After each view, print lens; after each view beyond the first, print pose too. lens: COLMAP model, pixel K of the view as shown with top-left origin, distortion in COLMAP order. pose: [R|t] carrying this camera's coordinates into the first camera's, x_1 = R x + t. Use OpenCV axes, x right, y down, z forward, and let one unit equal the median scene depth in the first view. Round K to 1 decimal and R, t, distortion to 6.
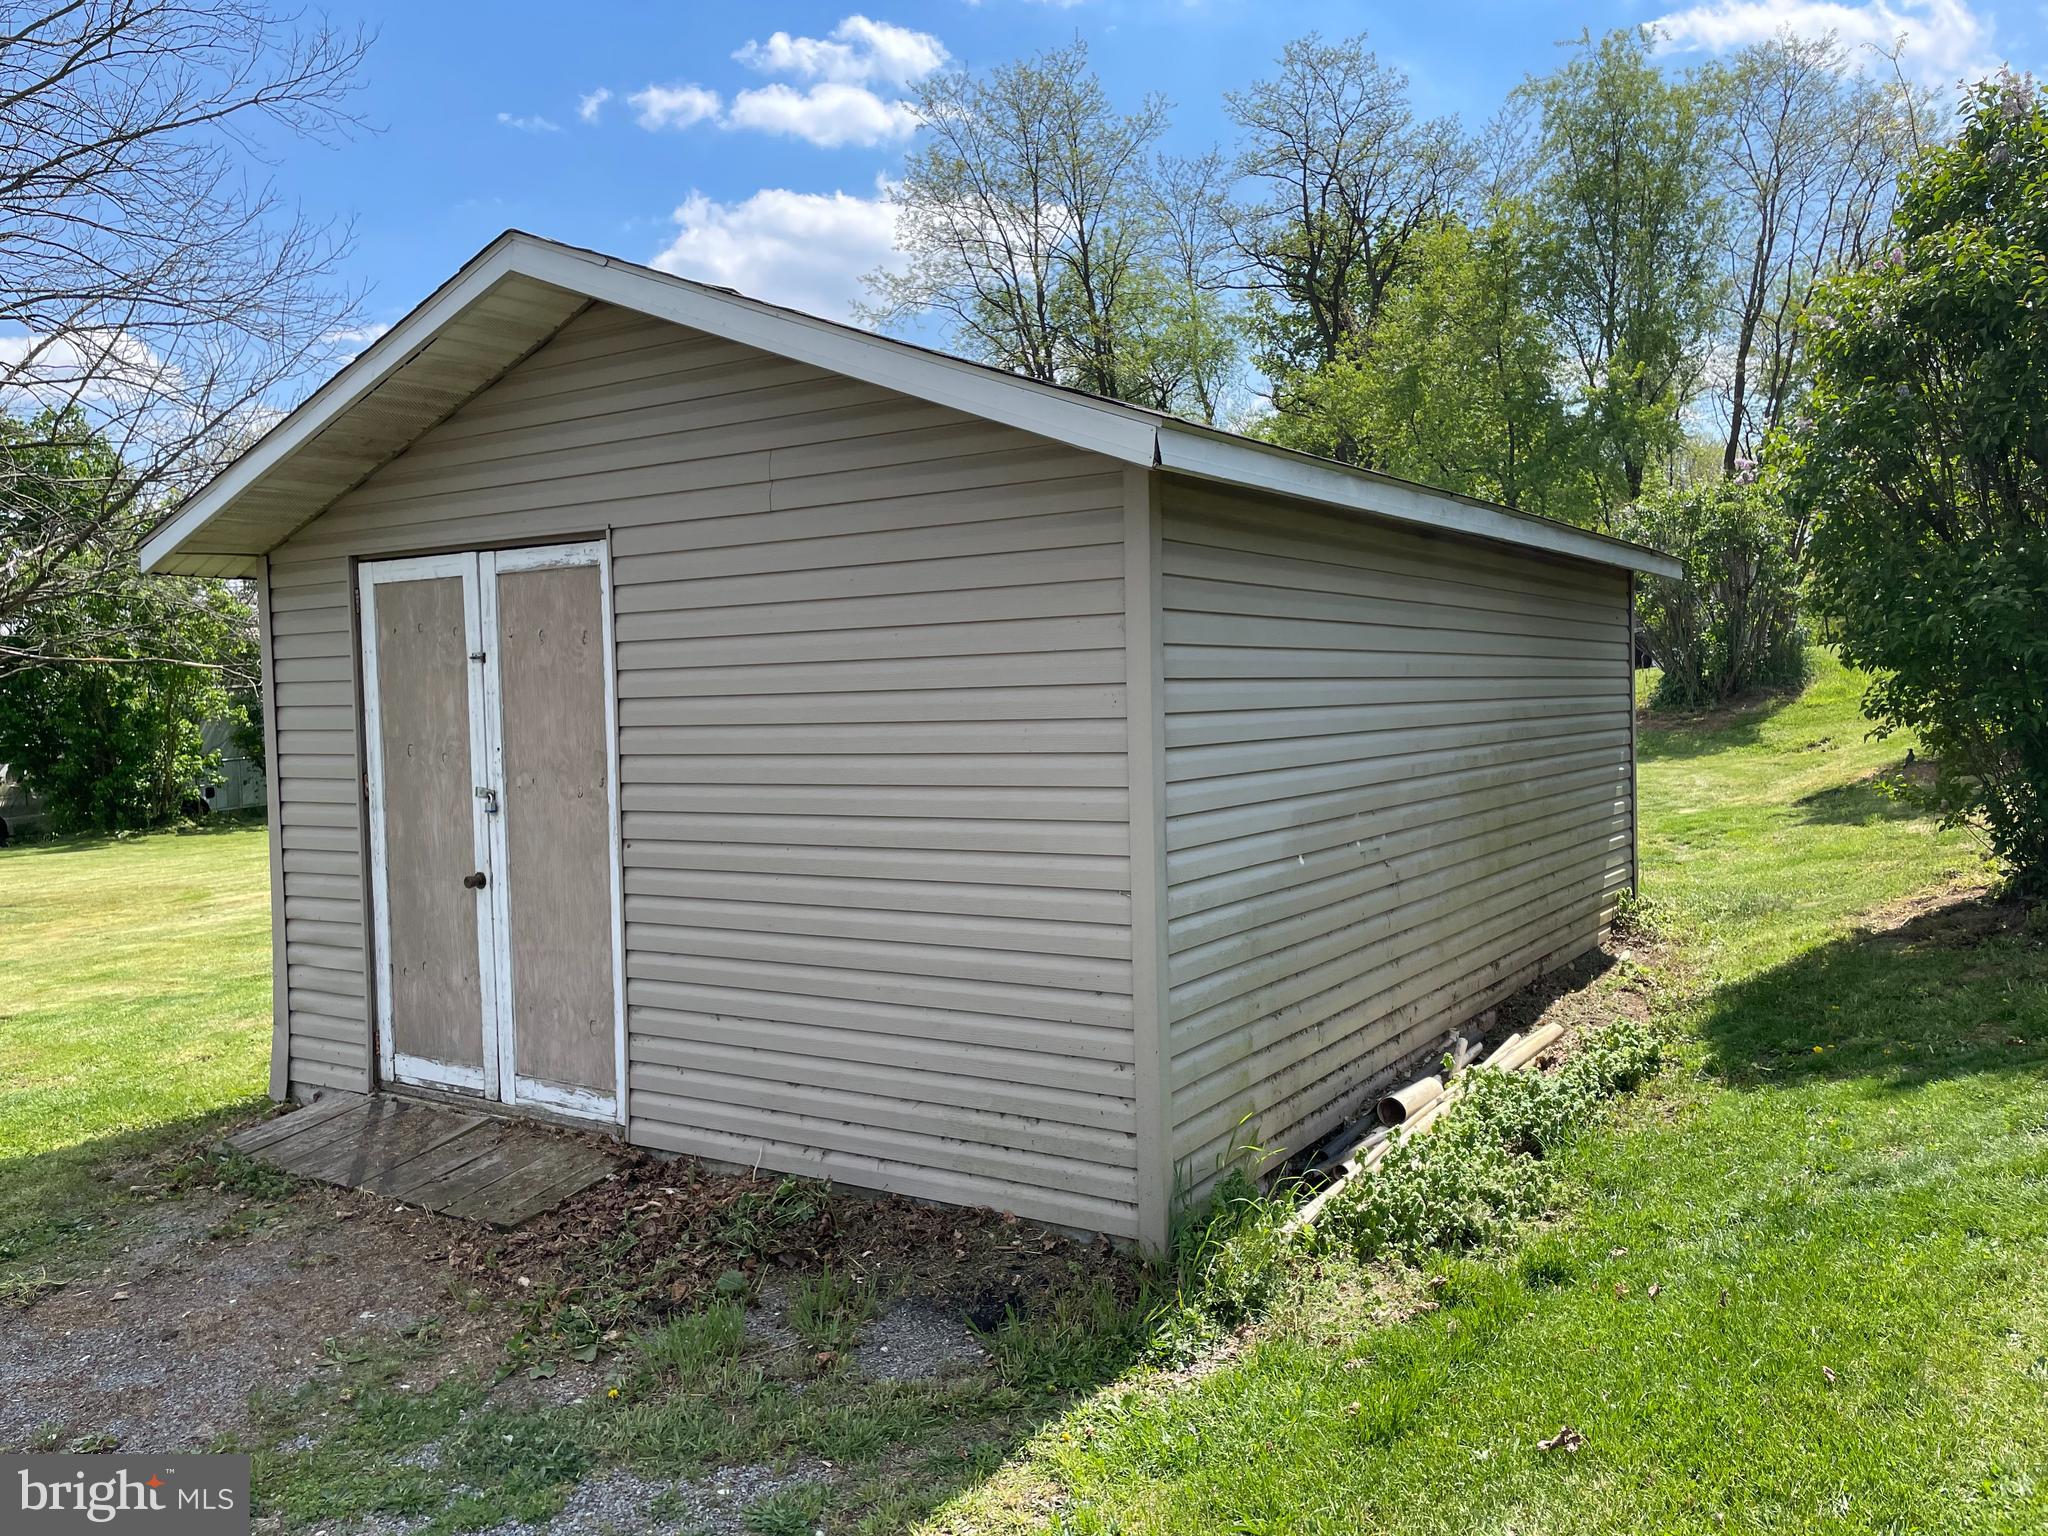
lens RADIAL K [[1576.1, 0, 1024.0], [0, 1576.1, 768.0], [0, 0, 1]] dist [0.047124, -0.127493]
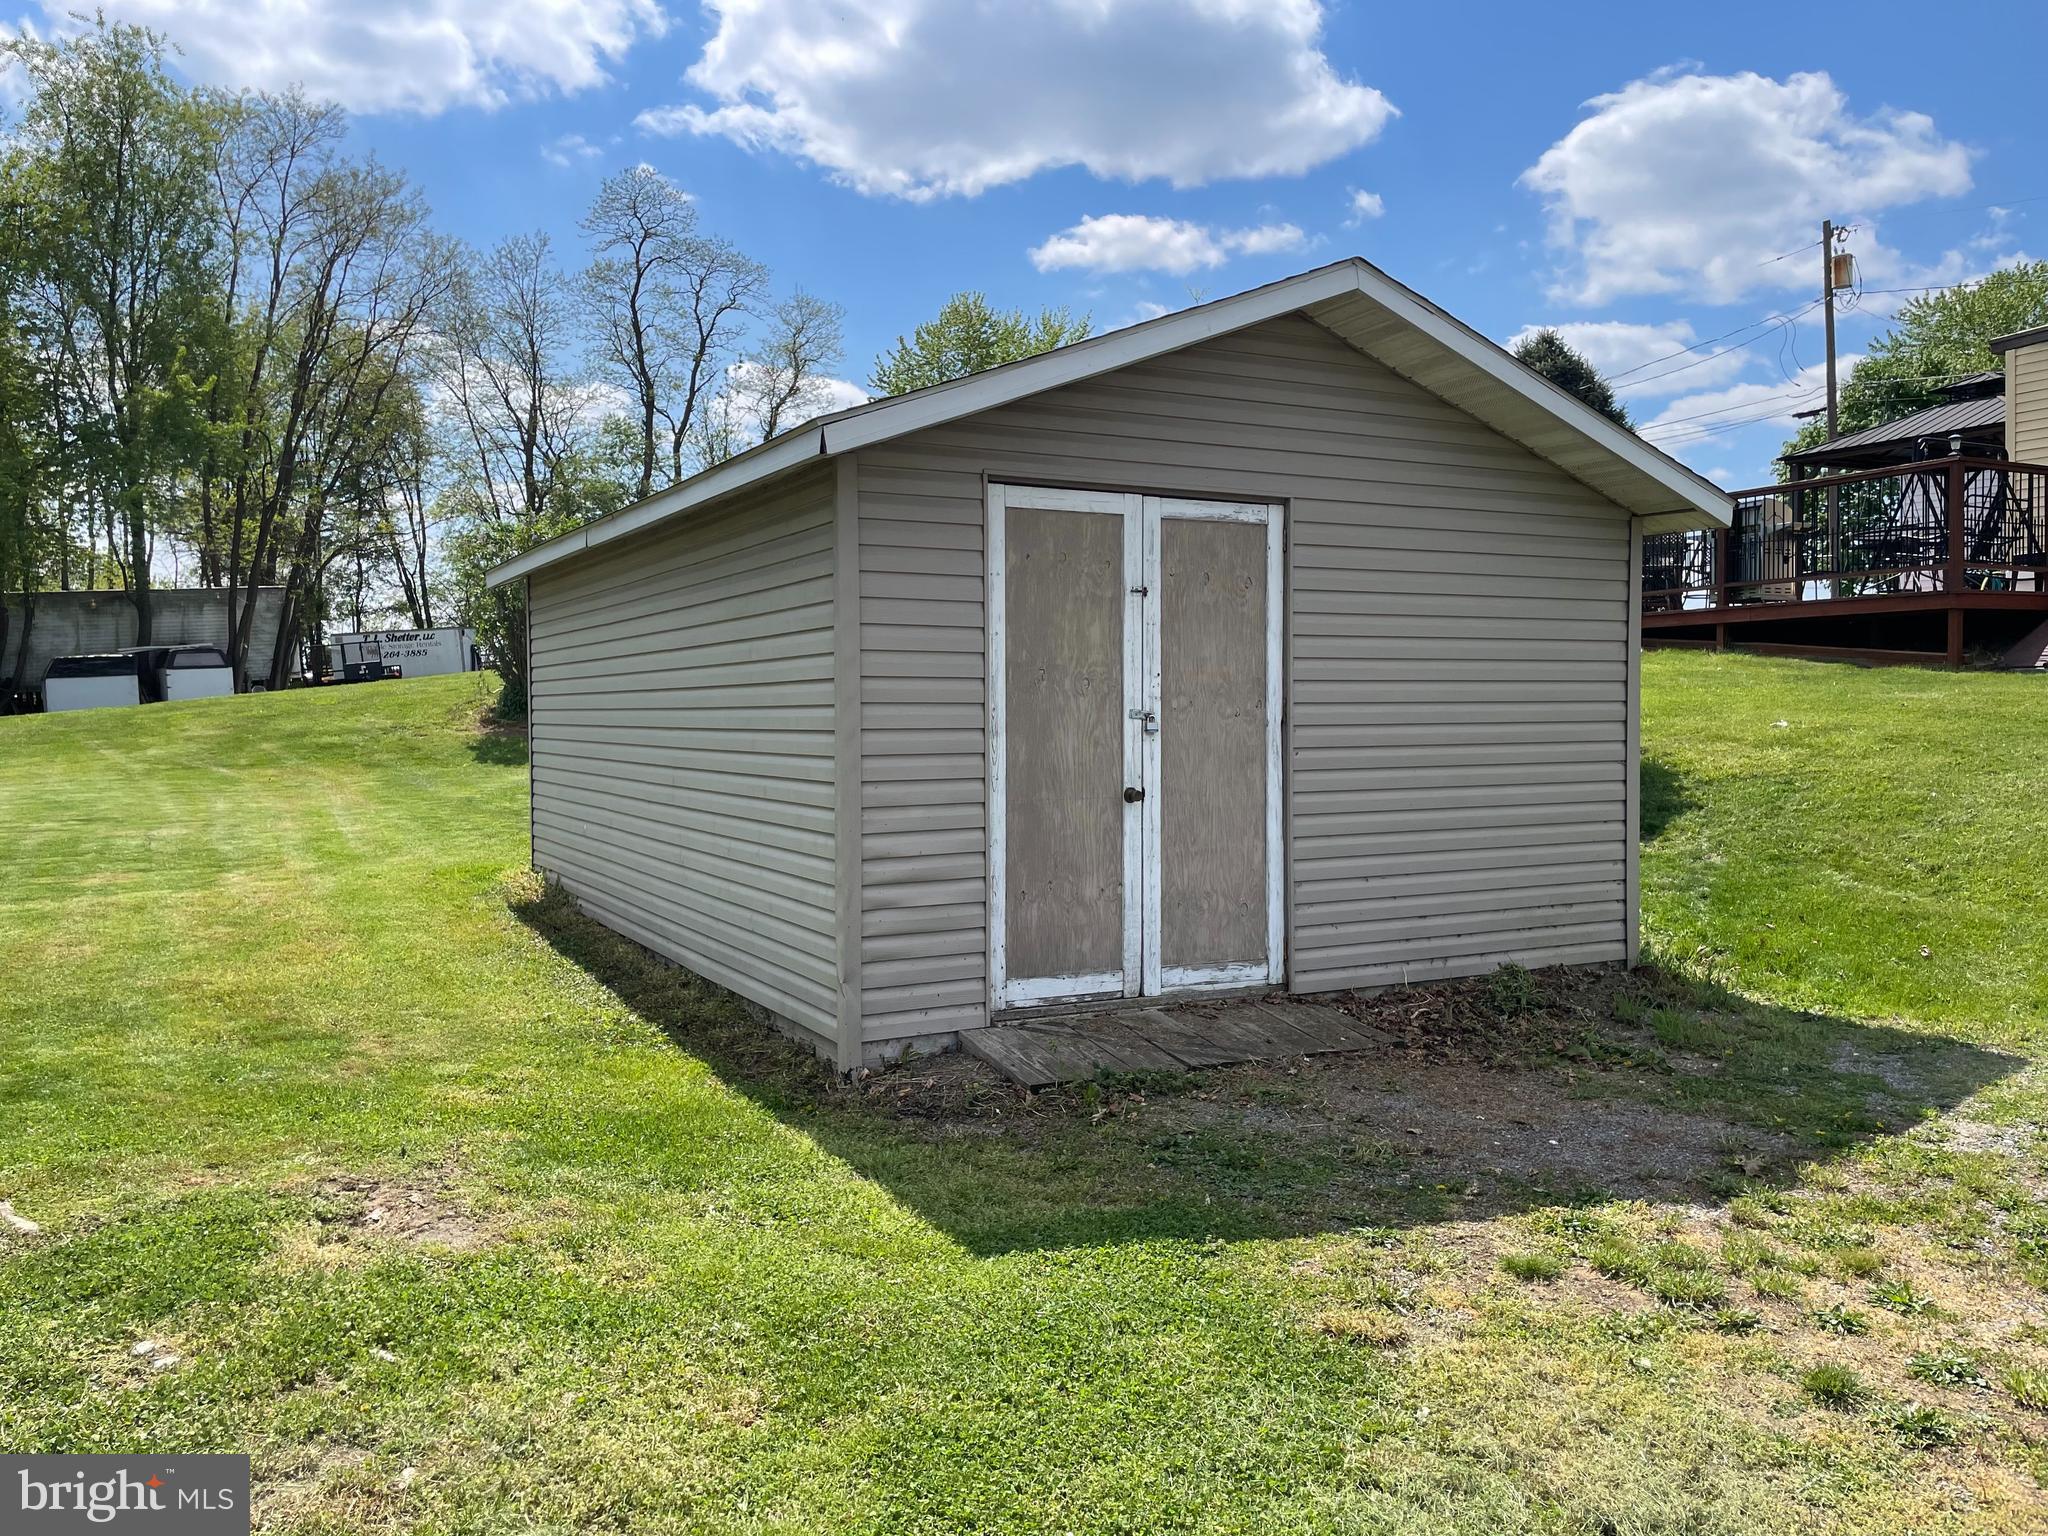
lens RADIAL K [[1576.1, 0, 1024.0], [0, 1576.1, 768.0], [0, 0, 1]] dist [0.047124, -0.127493]
pose [[0.491088, -0.009731, 0.871056, -1.342120], [0.030777, 0.999507, -0.006185, 0.057569], [-0.870566, 0.029846, 0.491145, 0.536309]]
